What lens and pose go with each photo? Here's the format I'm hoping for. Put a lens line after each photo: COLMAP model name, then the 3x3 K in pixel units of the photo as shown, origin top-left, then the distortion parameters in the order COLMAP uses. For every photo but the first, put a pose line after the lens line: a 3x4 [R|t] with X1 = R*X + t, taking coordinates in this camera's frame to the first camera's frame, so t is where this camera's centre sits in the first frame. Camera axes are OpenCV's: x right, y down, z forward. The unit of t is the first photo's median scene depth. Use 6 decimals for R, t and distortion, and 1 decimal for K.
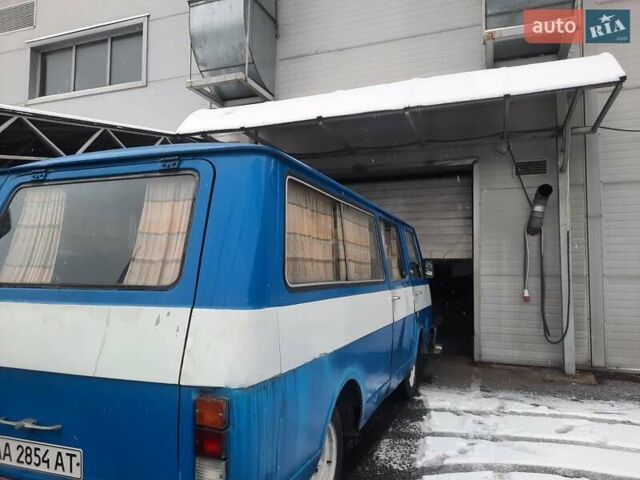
lens RADIAL K [[446.4, 0, 320.0], [0, 446.4, 240.0], [0, 0, 1]] dist [0.045168, -0.000039]
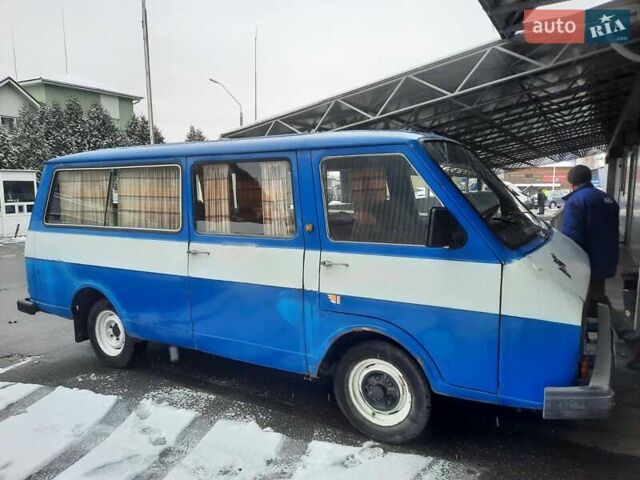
lens RADIAL K [[446.4, 0, 320.0], [0, 446.4, 240.0], [0, 0, 1]] dist [0.045168, -0.000039]
pose [[-0.123552, 0.110480, -0.986169, 1.032618], [0.081838, 0.991532, 0.100828, 0.033383], [0.988958, -0.068248, -0.131547, 1.377591]]
